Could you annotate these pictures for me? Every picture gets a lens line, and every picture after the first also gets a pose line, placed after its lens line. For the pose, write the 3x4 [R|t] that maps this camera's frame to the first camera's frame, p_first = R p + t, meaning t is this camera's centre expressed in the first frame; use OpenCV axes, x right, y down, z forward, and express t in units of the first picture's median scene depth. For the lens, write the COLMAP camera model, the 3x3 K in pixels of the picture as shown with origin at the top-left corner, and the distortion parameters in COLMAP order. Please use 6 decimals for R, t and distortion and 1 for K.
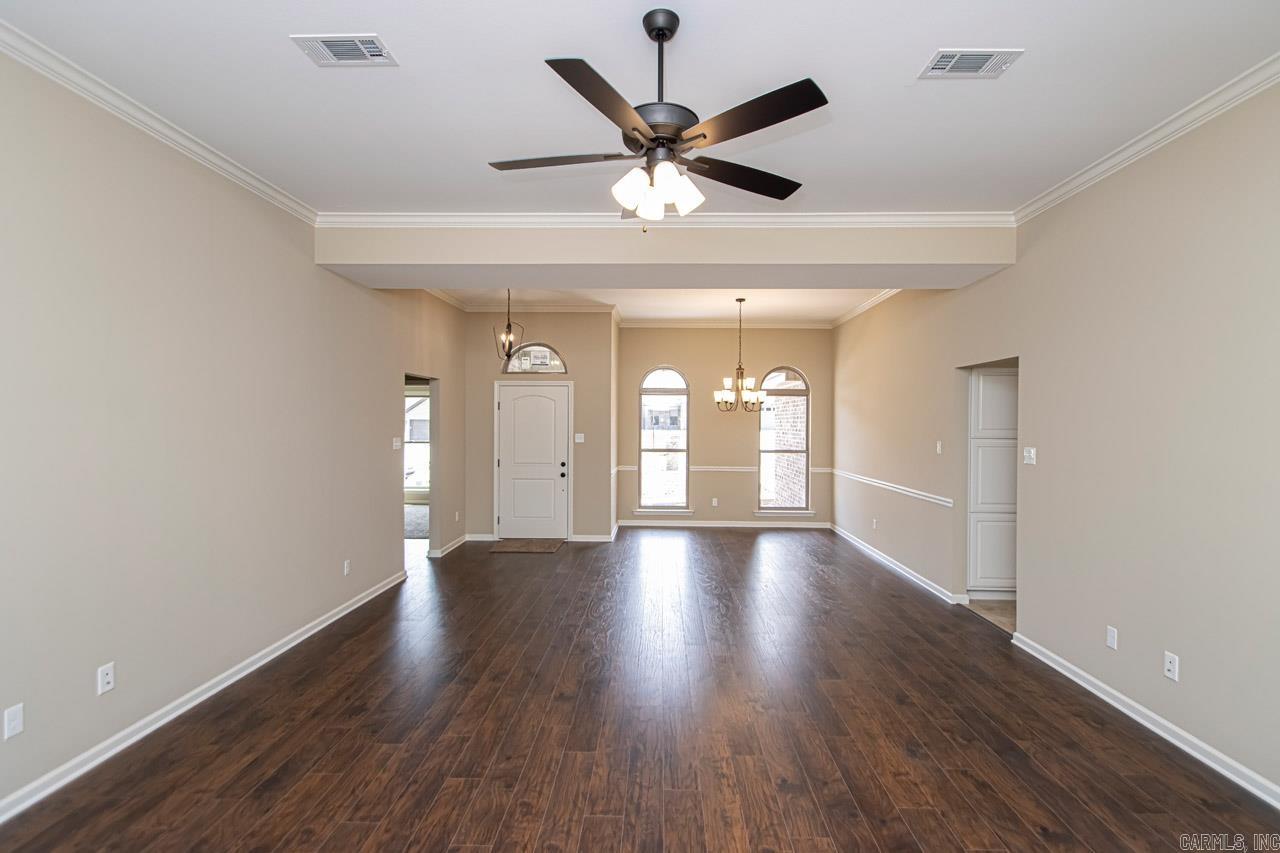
lens RADIAL K [[604.3, 0, 647.5], [0, 604.3, 425.2], [0, 0, 1]] dist [0.012753, -0.018911]
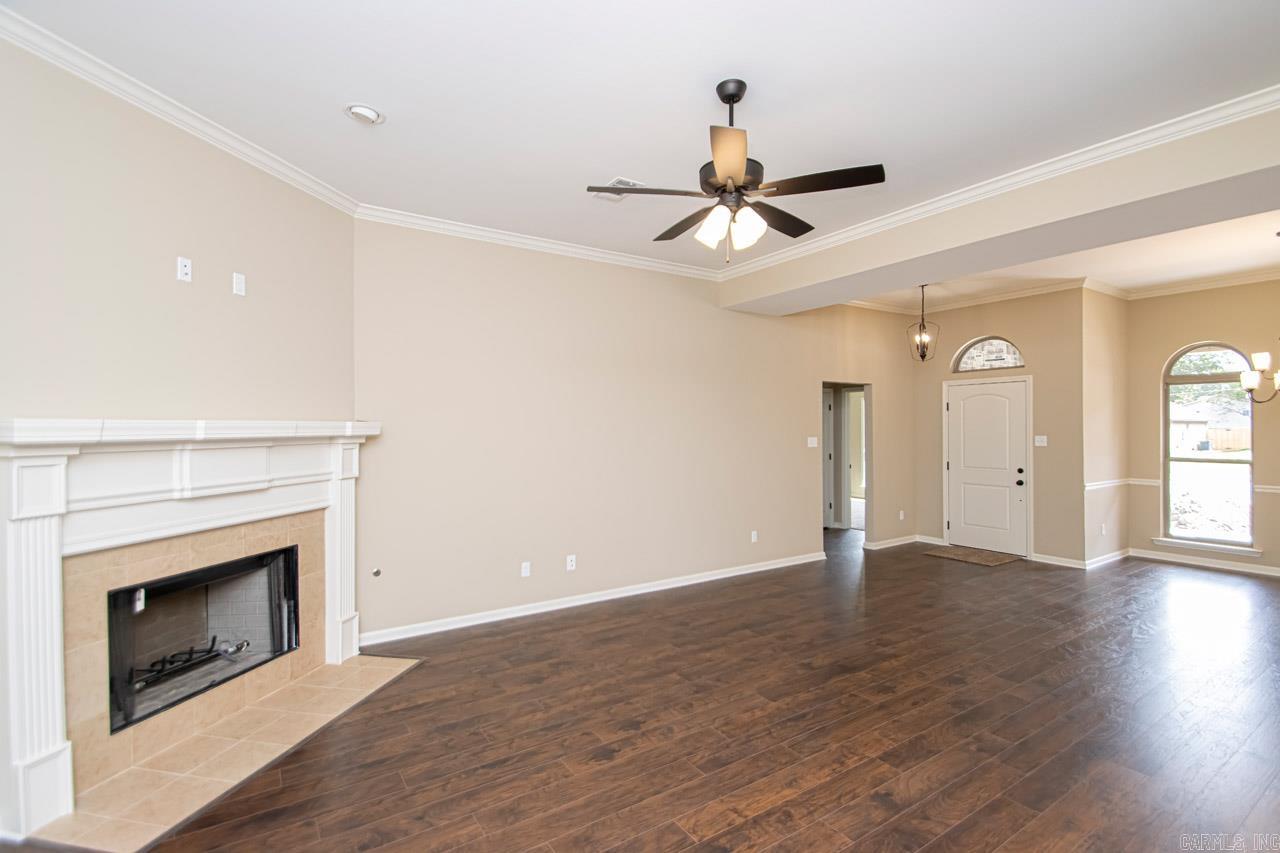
lens RADIAL K [[605.4, 0, 640.0], [0, 605.4, 426.5], [0, 0, 1]] dist [-0.000356, -0.000441]
pose [[0.550384, -0.009159, -0.834861, 0.291988], [0.003064, 0.999955, -0.008950, 0.006804], [0.834906, 0.002368, 0.550387, 0.055550]]
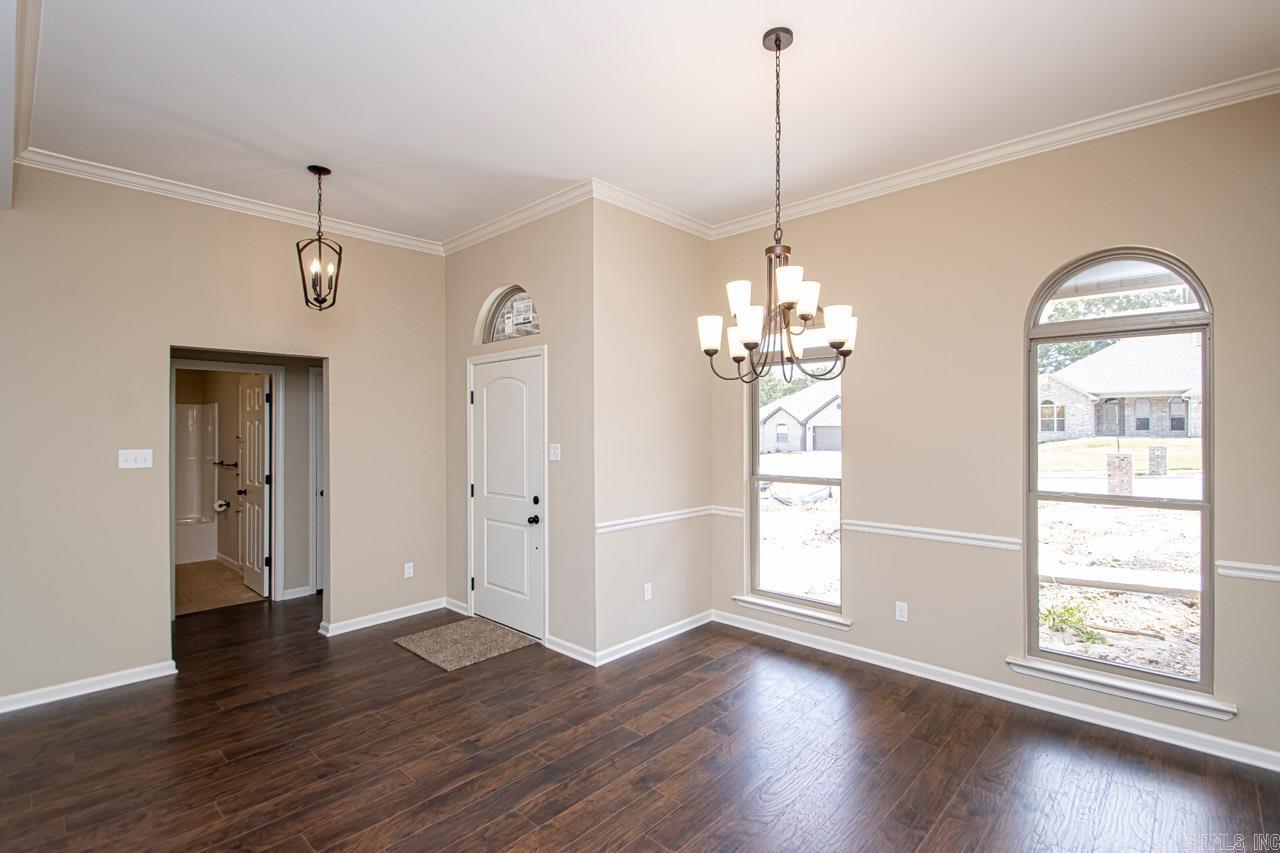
lens RADIAL K [[604.3, 0, 647.5], [0, 604.3, 425.2], [0, 0, 1]] dist [0.012753, -0.018911]
pose [[0.737751, -0.016536, -0.674871, 0.302723], [0.007963, 0.999844, -0.015794, 0.007177], [0.675026, 0.006277, 0.737767, 0.670095]]
